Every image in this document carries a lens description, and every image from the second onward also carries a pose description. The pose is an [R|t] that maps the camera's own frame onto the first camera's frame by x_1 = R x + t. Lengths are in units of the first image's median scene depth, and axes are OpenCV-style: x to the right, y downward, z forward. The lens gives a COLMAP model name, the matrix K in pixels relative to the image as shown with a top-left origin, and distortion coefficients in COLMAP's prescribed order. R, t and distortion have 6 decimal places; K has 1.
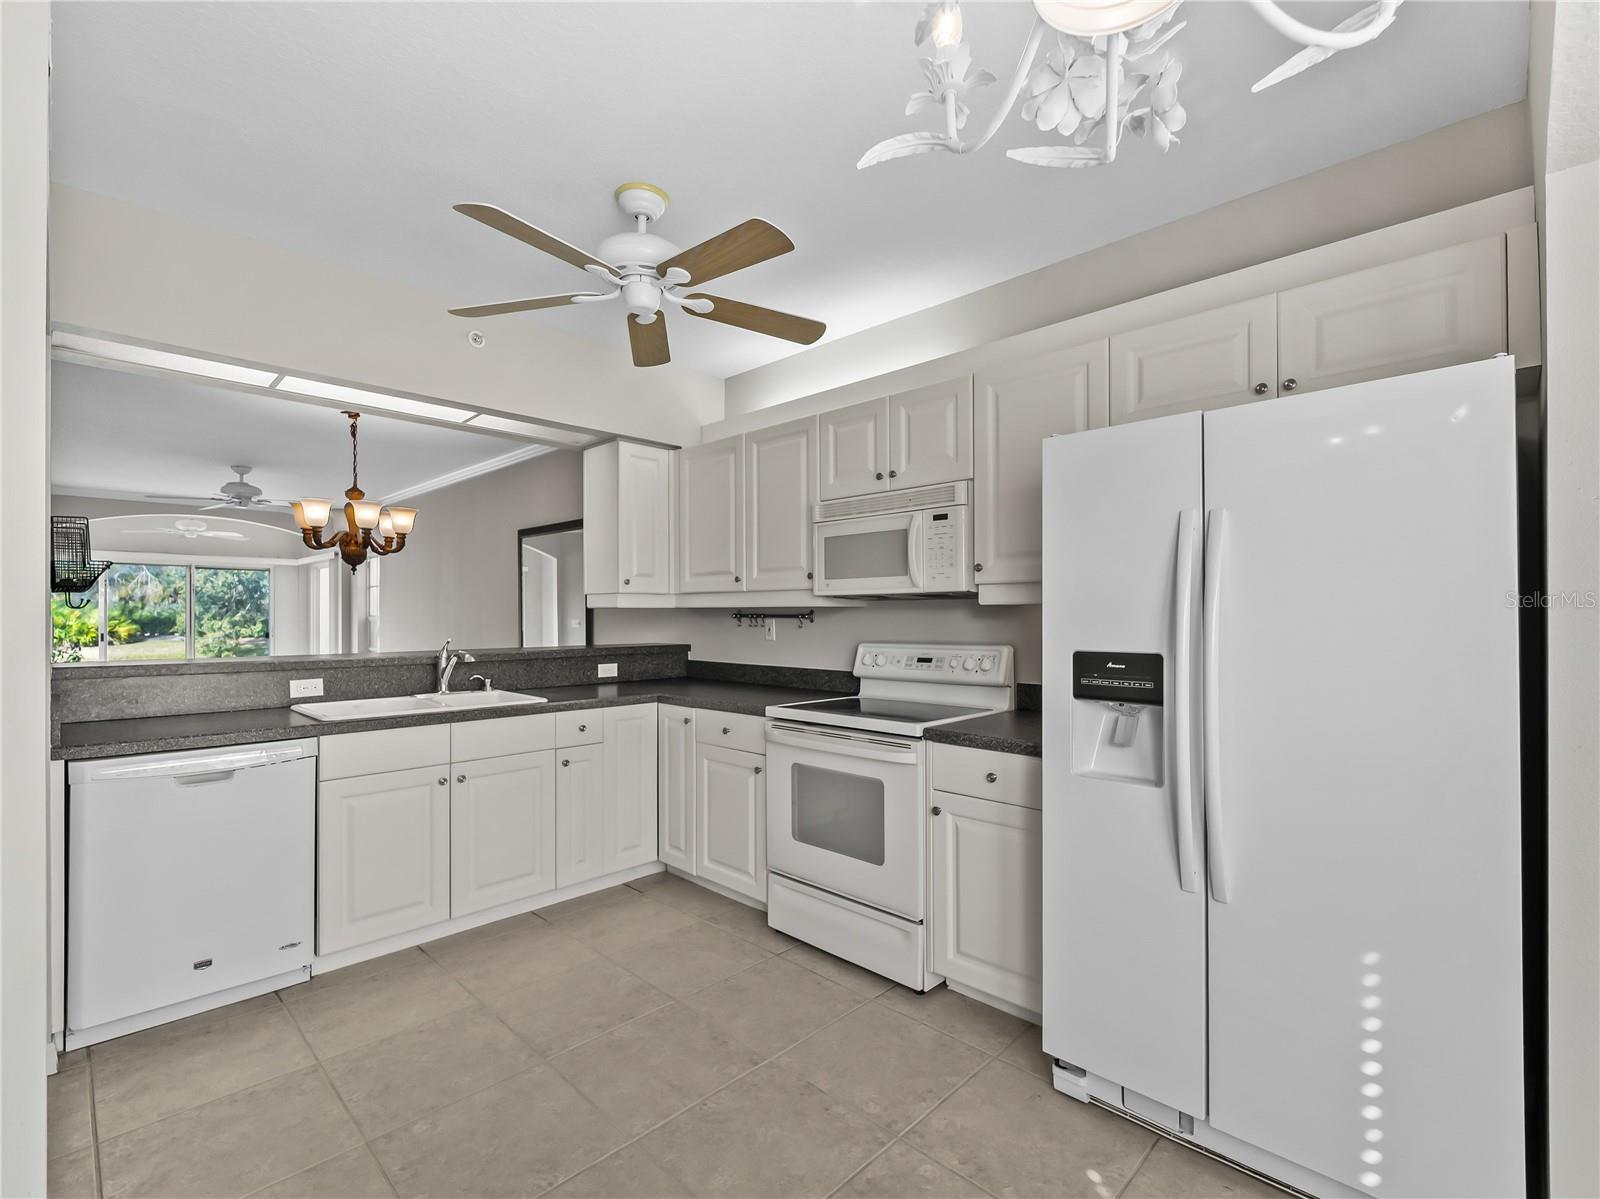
lens RADIAL K [[727.7, 0, 807.0], [0, 727.7, 613.8], [0, 0, 1]] dist [-0.001028, -0.004948]
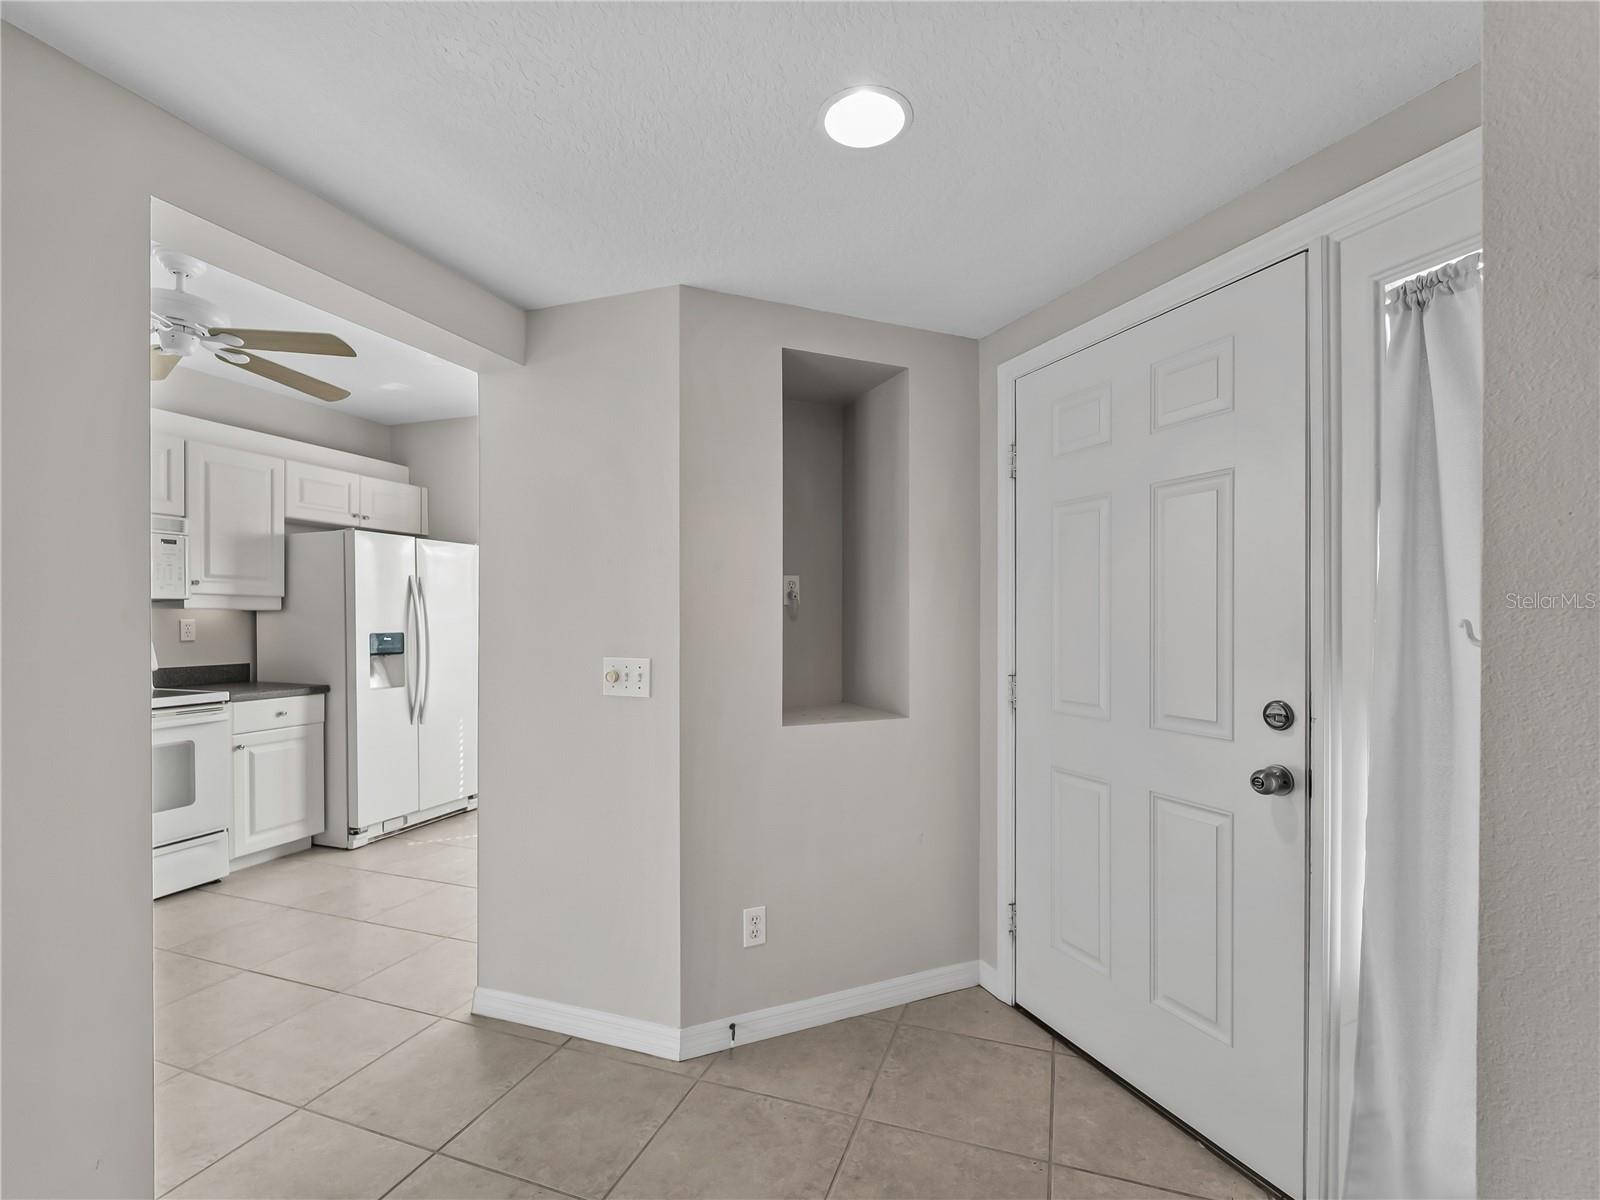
lens RADIAL K [[725.7, 0, 802.9], [0, 725.7, 624.3], [0, 0, 1]] dist [0.001651, -0.000114]
pose [[-0.409136, -0.005809, 0.912455, -1.382930], [-0.000859, 0.999982, 0.005981, 0.006859], [-0.912473, 0.001663, -0.409133, 0.462813]]
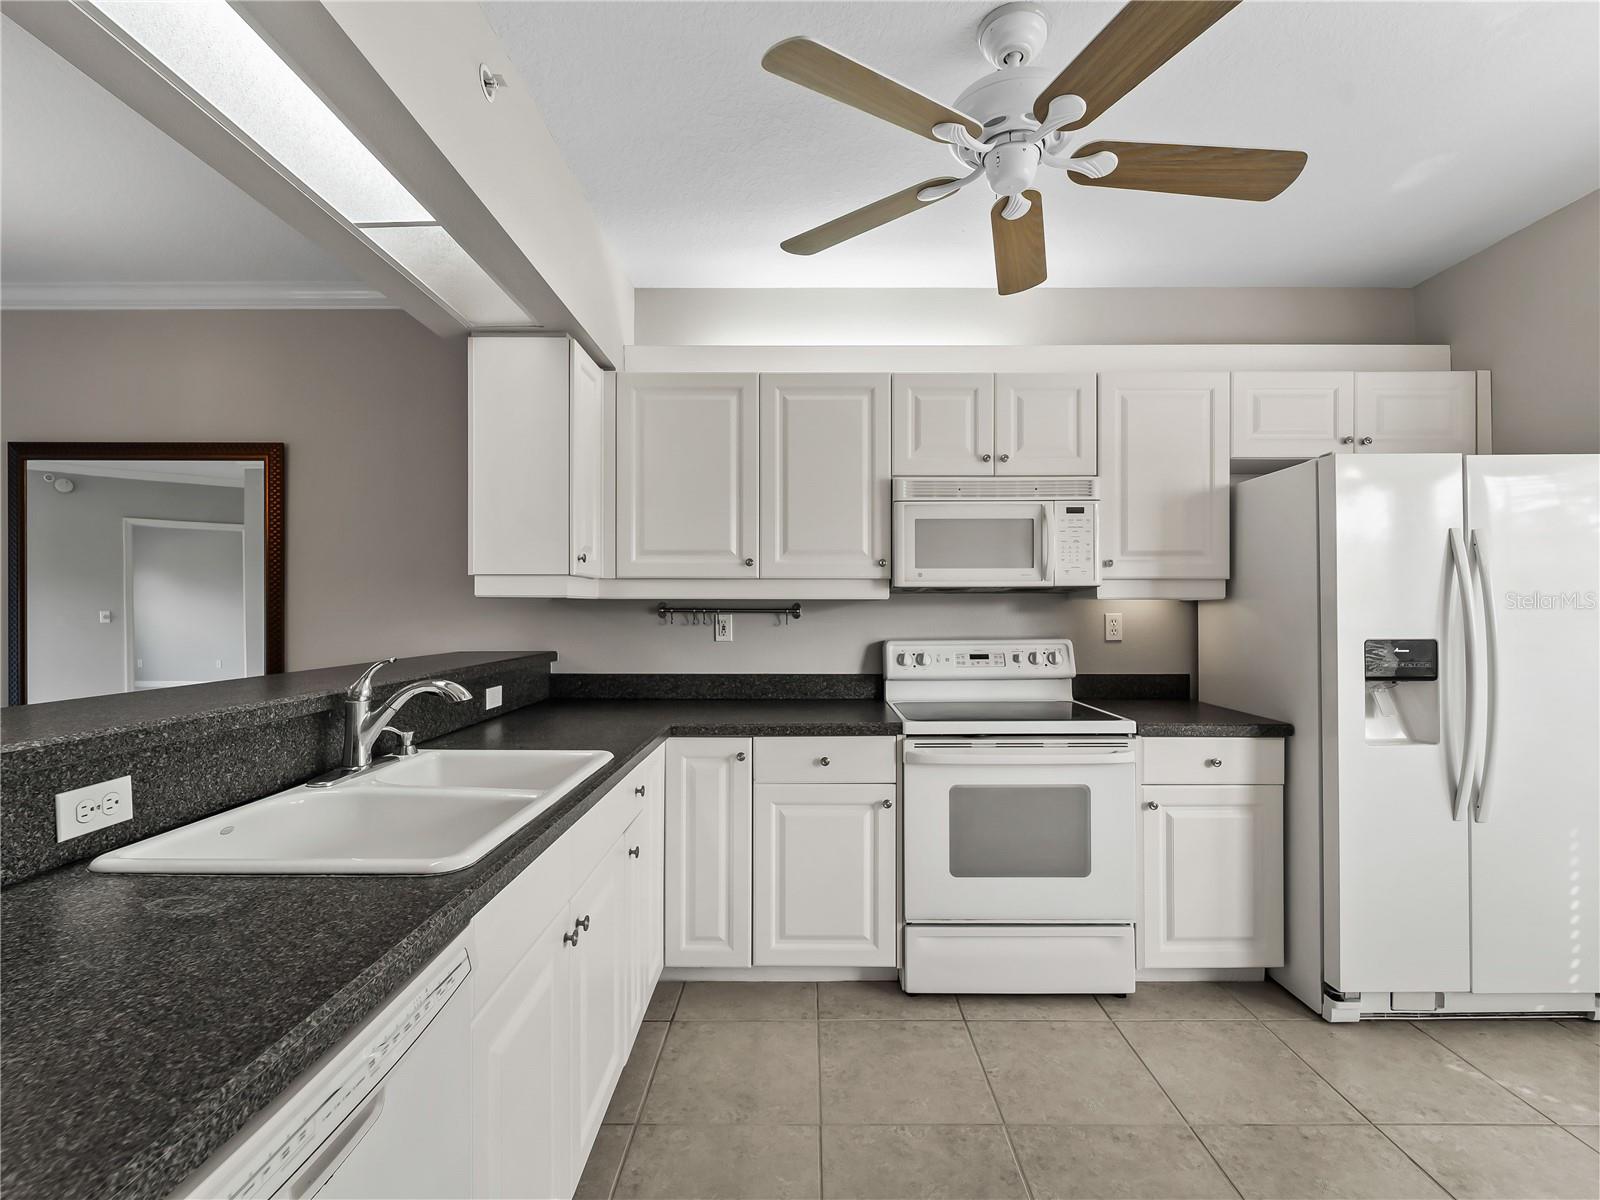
lens RADIAL K [[731.9, 0, 804.9], [0, 731.9, 605.1], [0, 0, 1]] dist [-0.001325, -0.001315]
pose [[0.721179, 0.003653, 0.692739, -0.719632], [-0.001284, 0.999991, -0.003936, 0.000291], [-0.692748, 0.001949, 0.721177, 0.505358]]
